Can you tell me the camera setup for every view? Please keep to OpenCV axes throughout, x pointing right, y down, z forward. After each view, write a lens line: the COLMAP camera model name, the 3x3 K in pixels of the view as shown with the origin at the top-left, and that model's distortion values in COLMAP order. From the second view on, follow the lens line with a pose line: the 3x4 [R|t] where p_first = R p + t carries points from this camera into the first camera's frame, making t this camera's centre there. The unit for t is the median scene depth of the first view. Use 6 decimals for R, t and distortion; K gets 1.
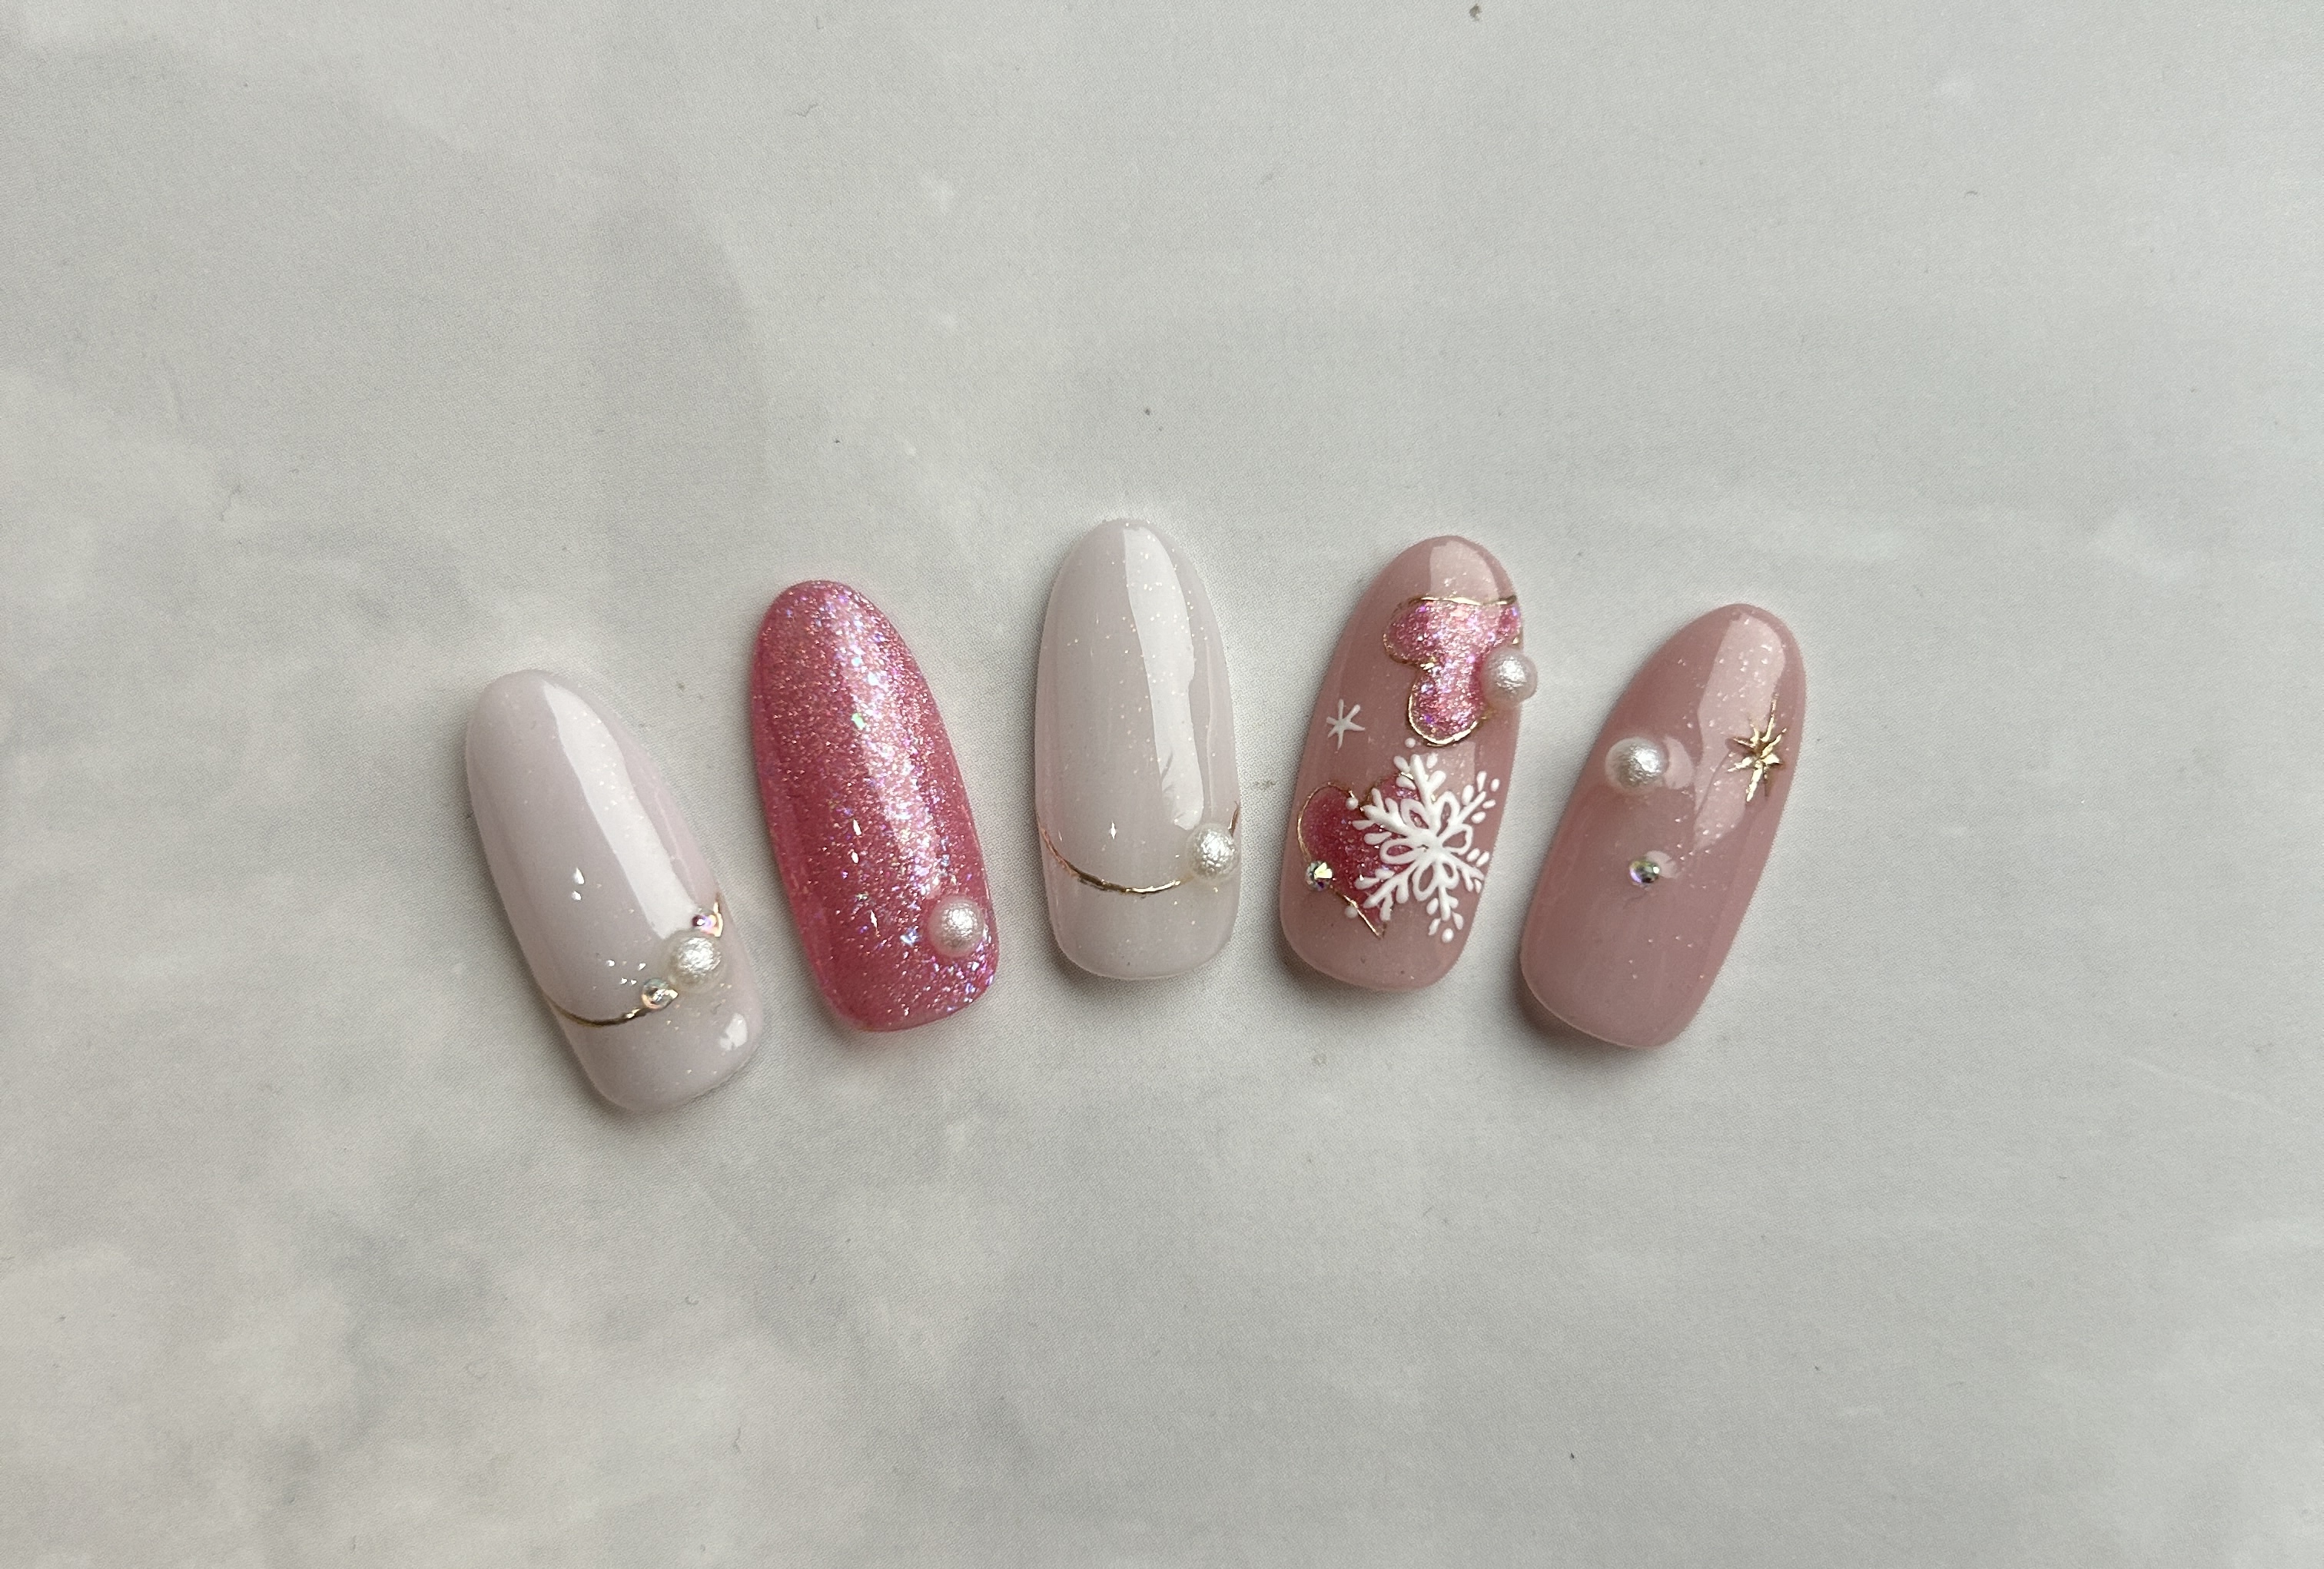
lens RADIAL K [[1744.4, 0, 1160.2], [0, 1744.4, 781.1], [0, 0, 1]] dist [-0.005623, -0.005513]
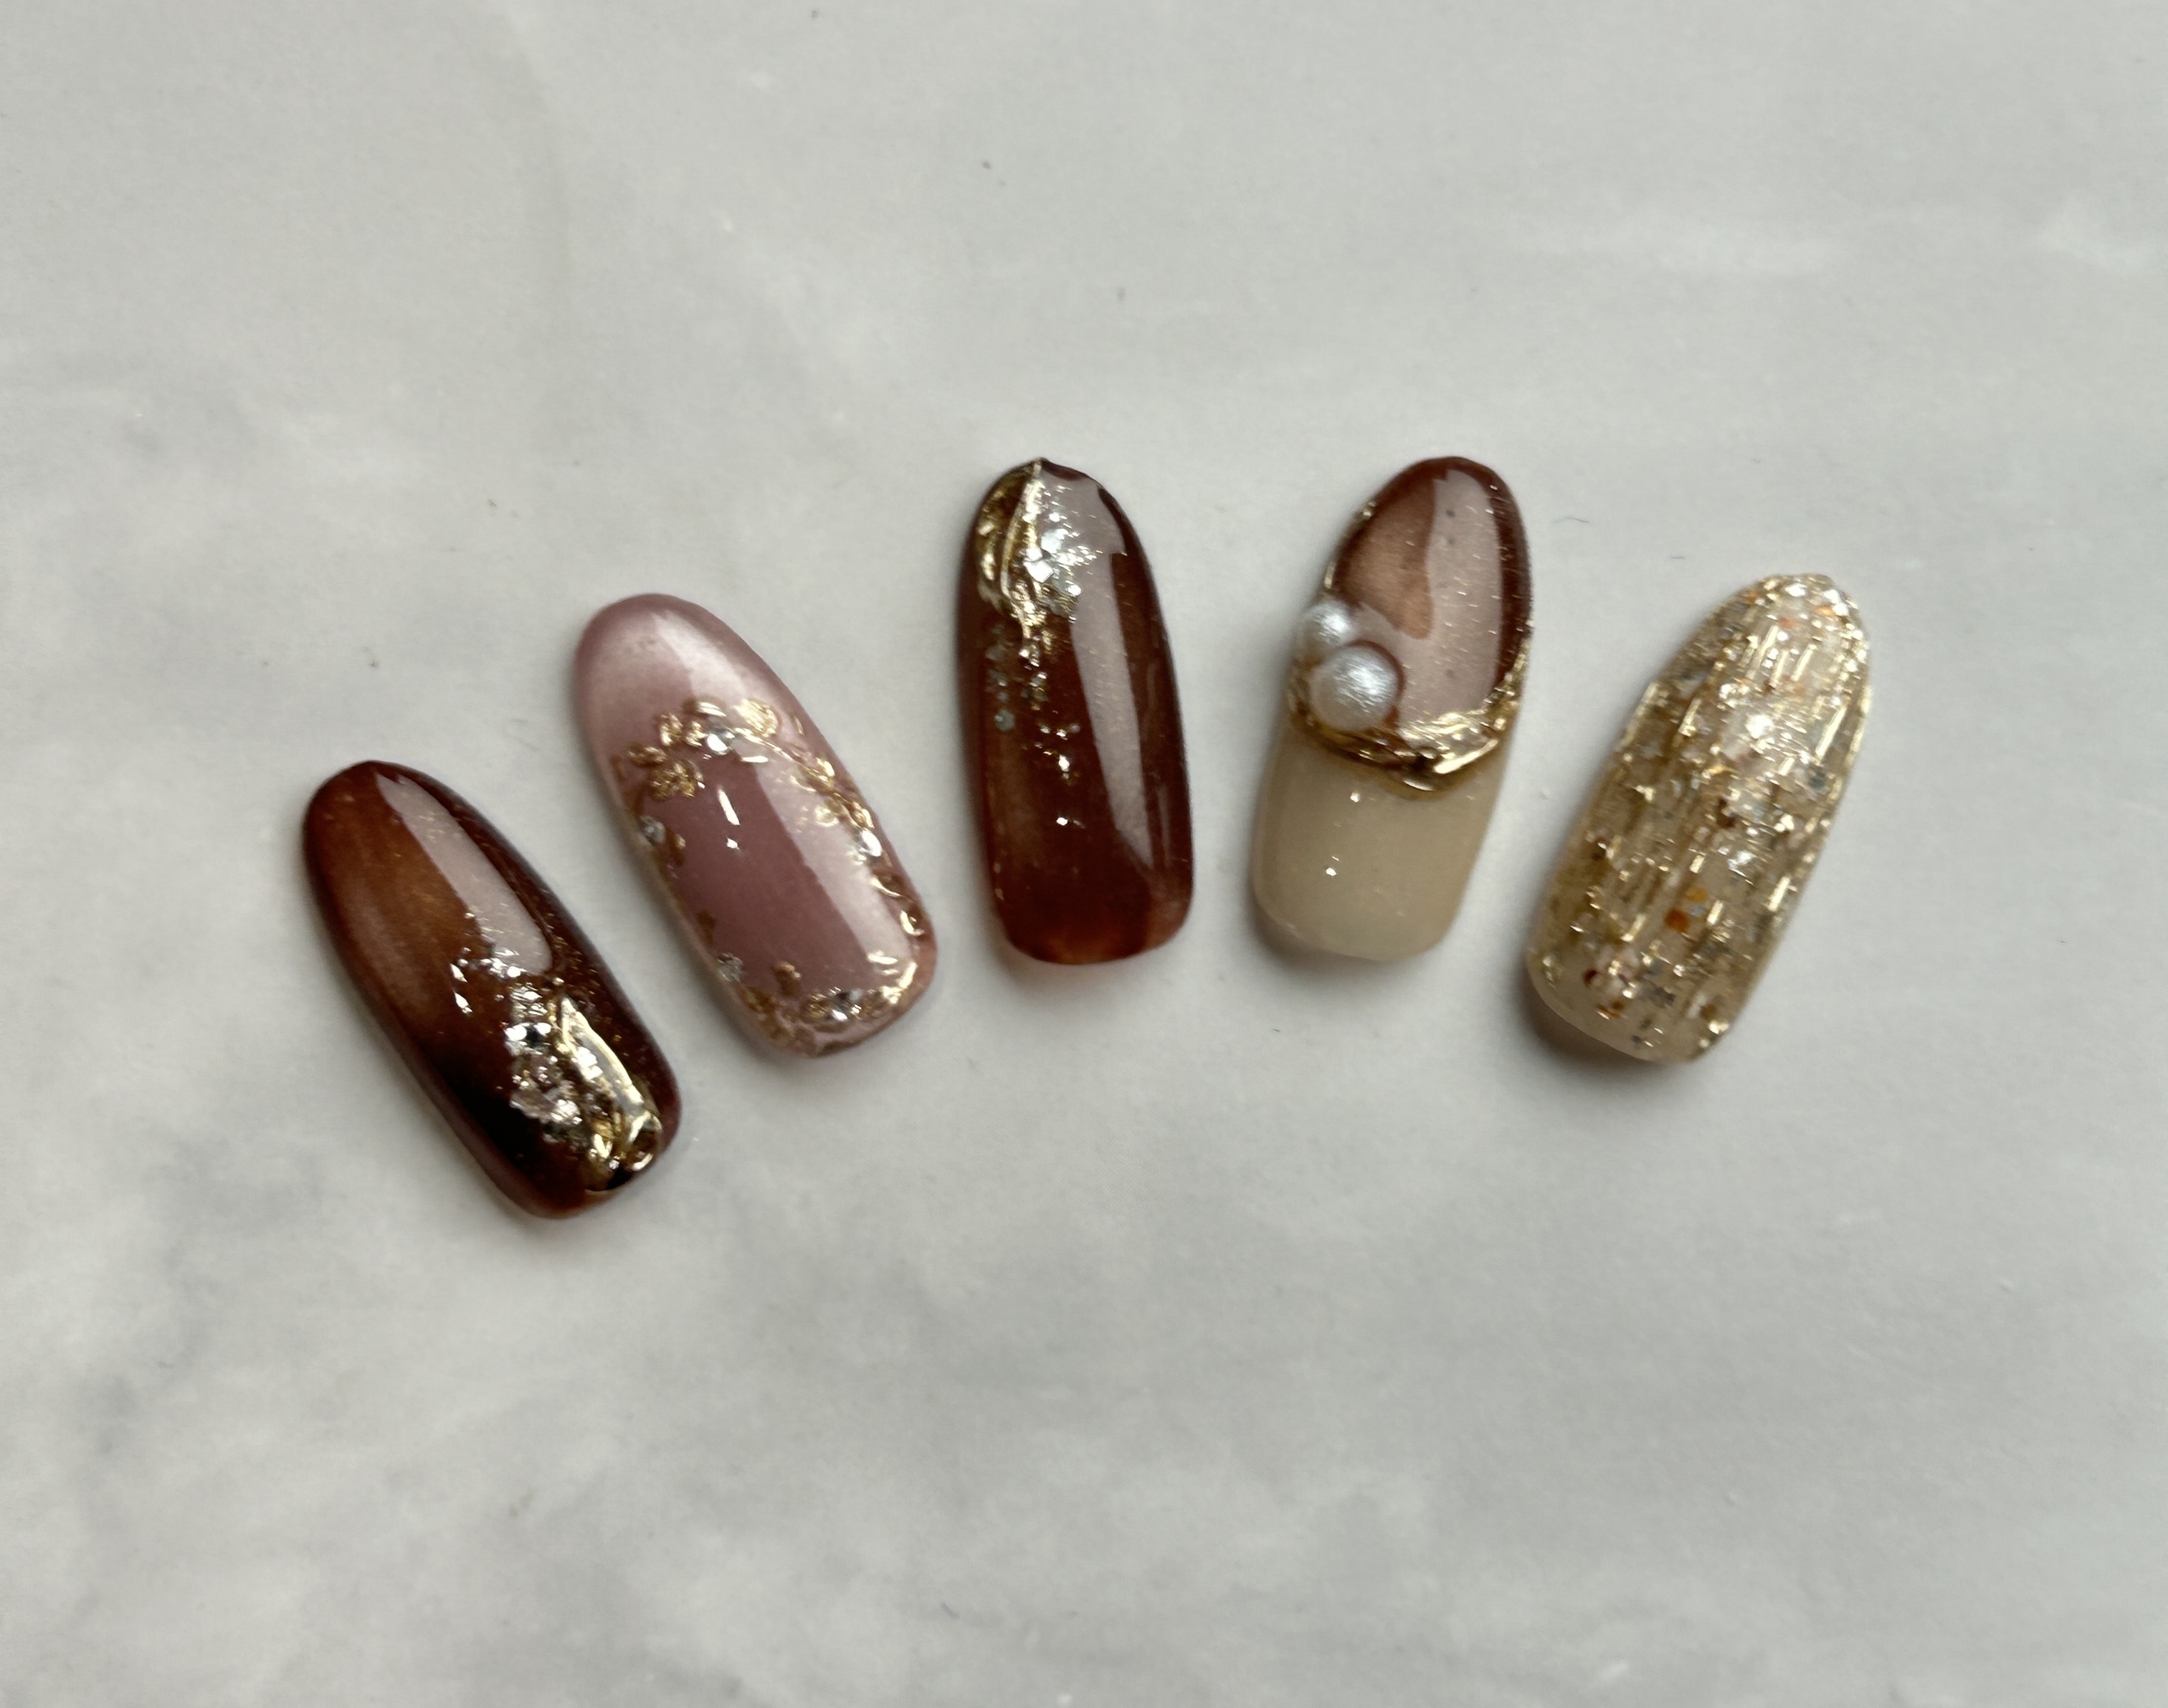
lens RADIAL K [[2806.3, 0, 1081.6], [0, 2806.3, 851.4], [0, 0, 1]] dist [0.006726, 0.000000]
pose [[0.997243, -0.071810, 0.018708, -0.009940], [0.069183, 0.990881, 0.115625, -0.021468], [-0.026841, -0.114012, 0.993117, -0.442871]]
